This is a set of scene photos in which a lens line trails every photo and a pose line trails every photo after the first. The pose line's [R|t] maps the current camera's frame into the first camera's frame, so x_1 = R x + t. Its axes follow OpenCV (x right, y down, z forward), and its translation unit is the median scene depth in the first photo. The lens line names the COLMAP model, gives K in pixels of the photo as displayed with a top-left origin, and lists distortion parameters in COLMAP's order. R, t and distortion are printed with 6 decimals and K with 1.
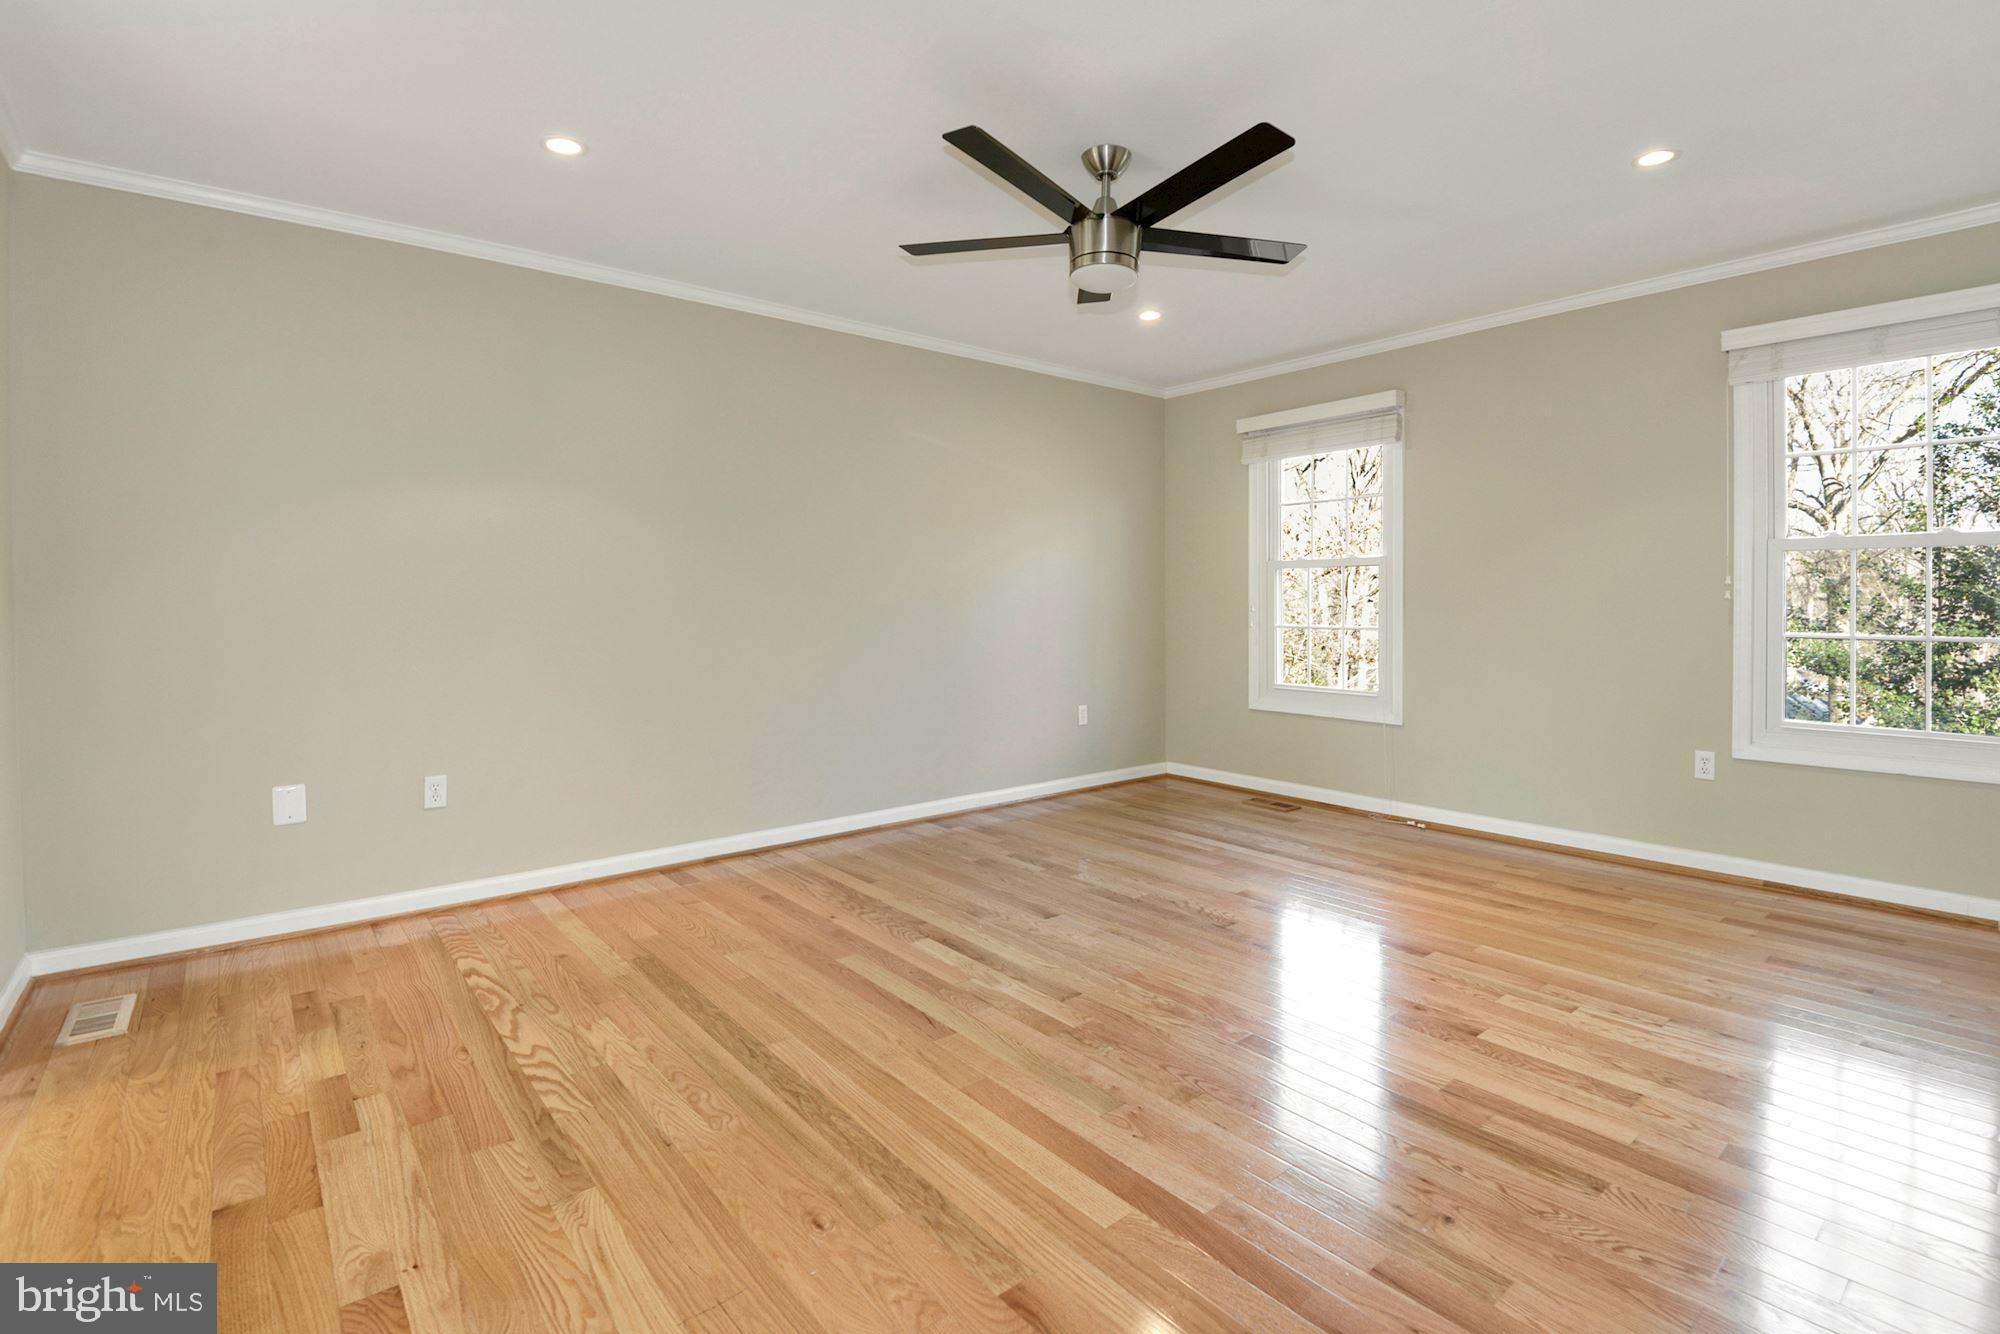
lens RADIAL K [[940.6, 0, 1011.0], [0, 940.6, 615.3], [0, 0, 1]] dist [0.008772, -0.024033]
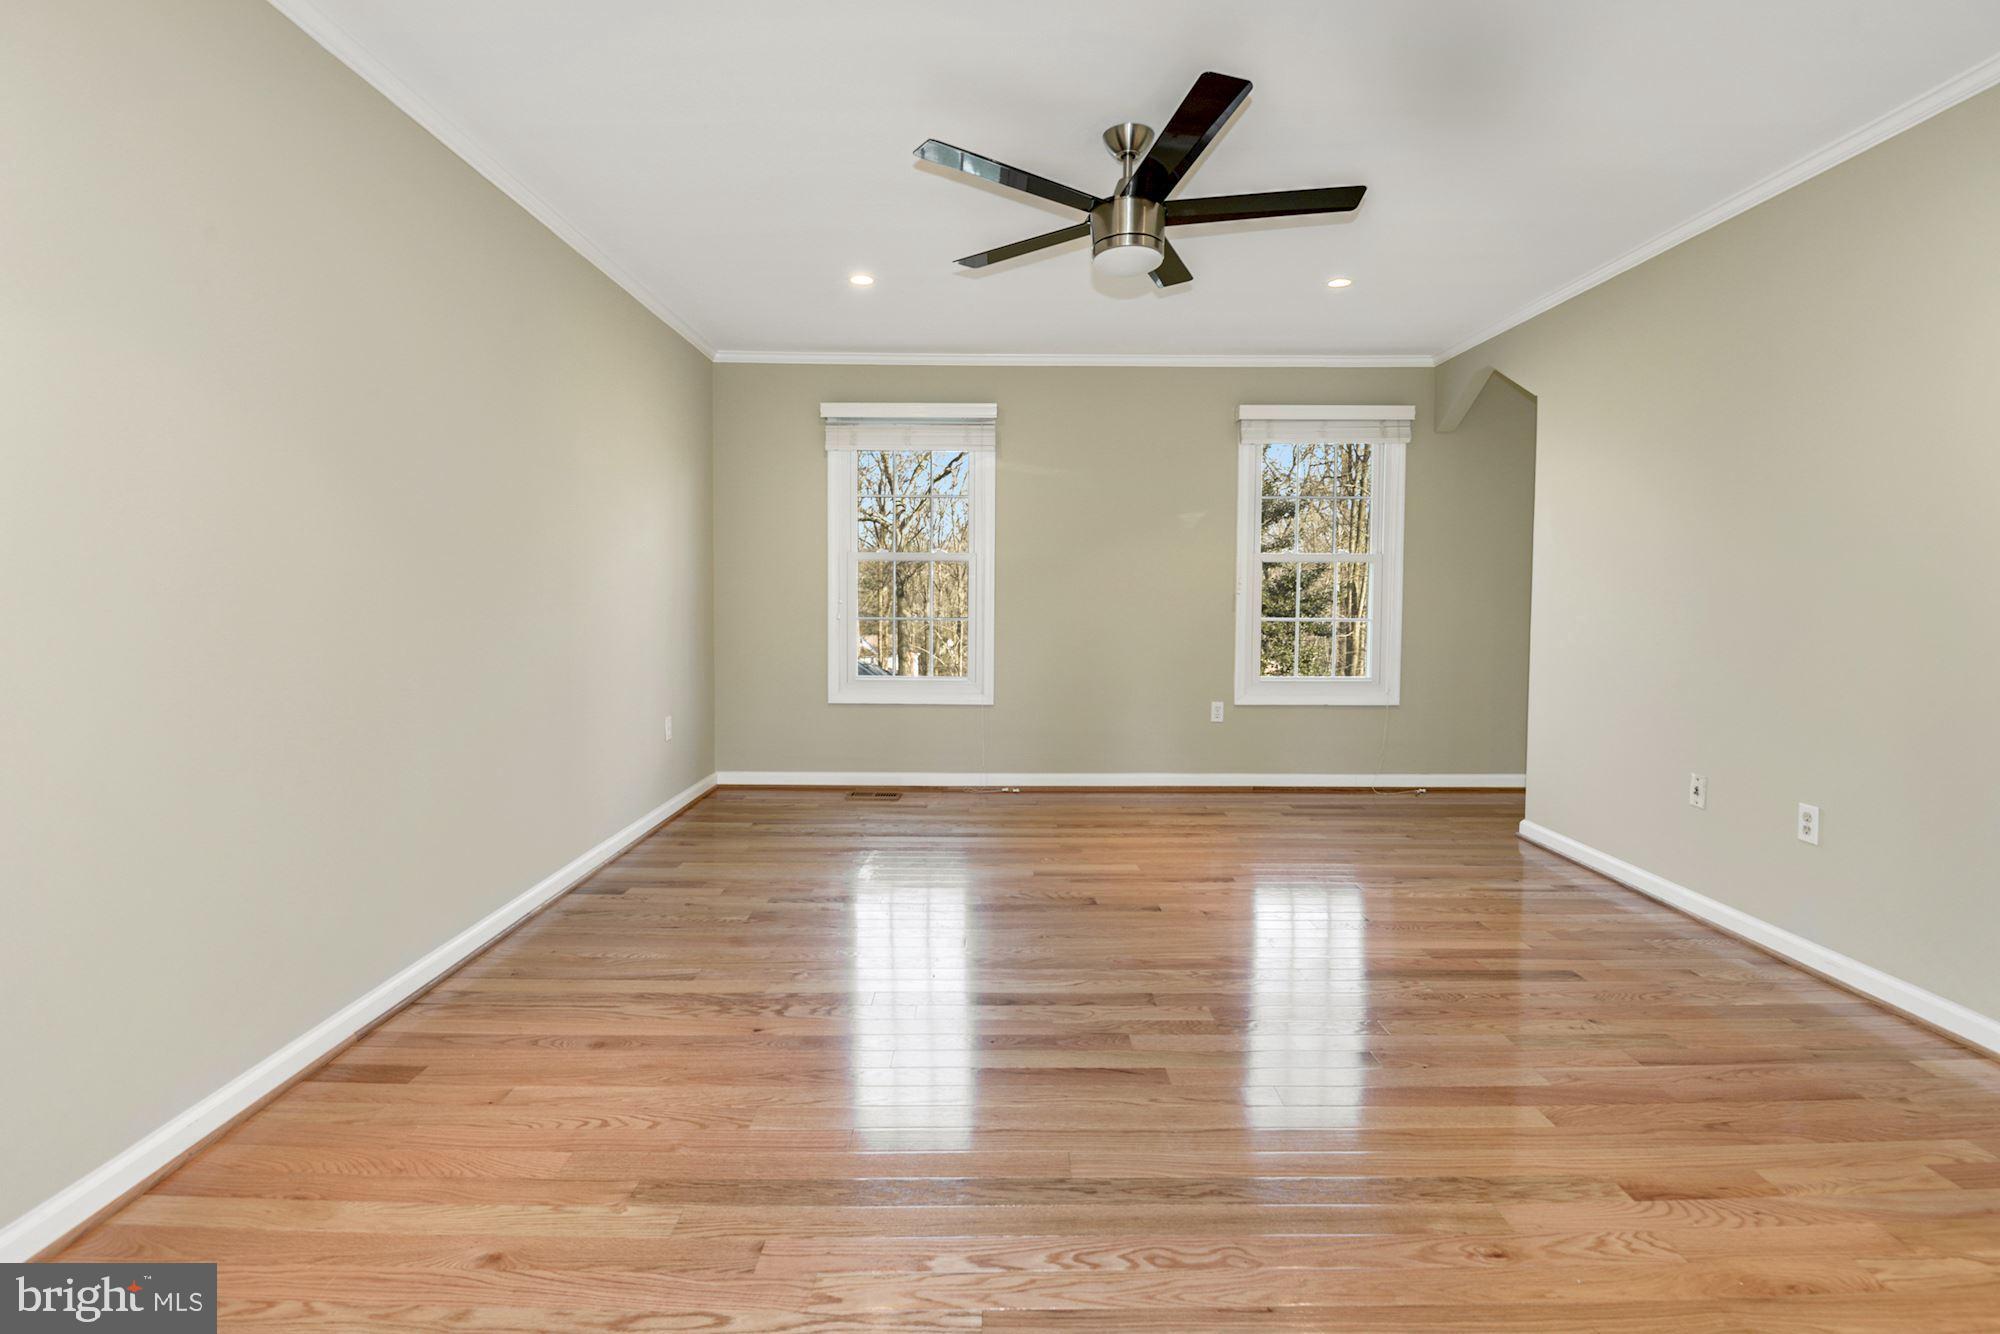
lens RADIAL K [[940.6, 0, 1011.0], [0, 940.6, 615.3], [0, 0, 1]] dist [0.008772, -0.024033]
pose [[0.630371, -0.011565, 0.776208, -0.687226], [0.003560, 0.999922, 0.012007, -0.003917], [-0.776286, -0.004806, 0.630363, 0.440369]]
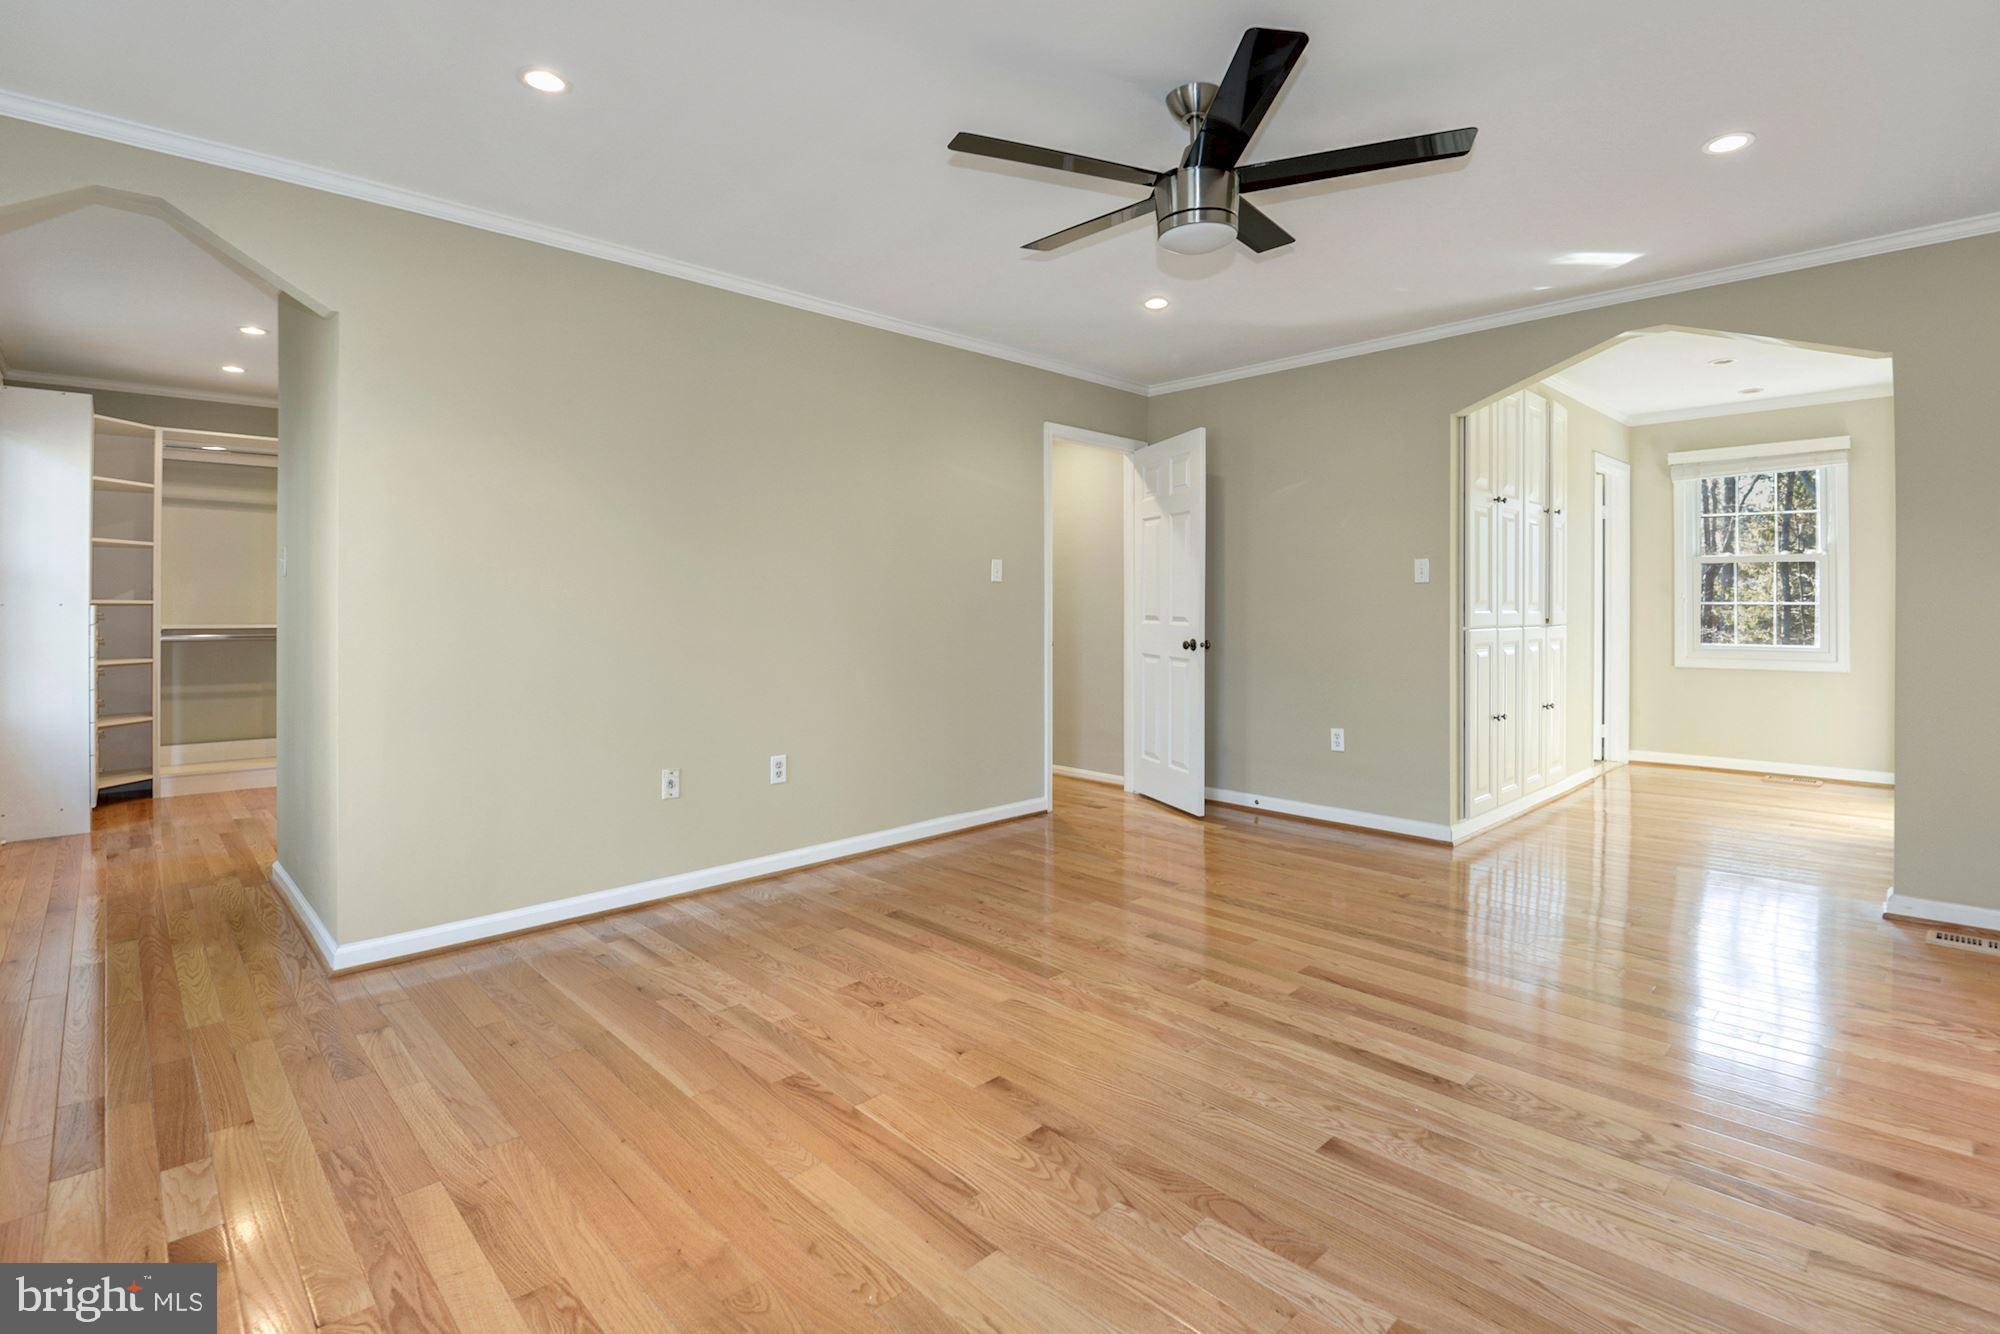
lens RADIAL K [[940.6, 0, 1011.0], [0, 940.6, 615.3], [0, 0, 1]] dist [0.008772, -0.024033]
pose [[-0.996464, 0.005130, -0.083862, 0.320303], [0.002992, 0.999668, 0.025605, -0.027552], [0.083966, 0.025264, -0.996148, 1.722573]]
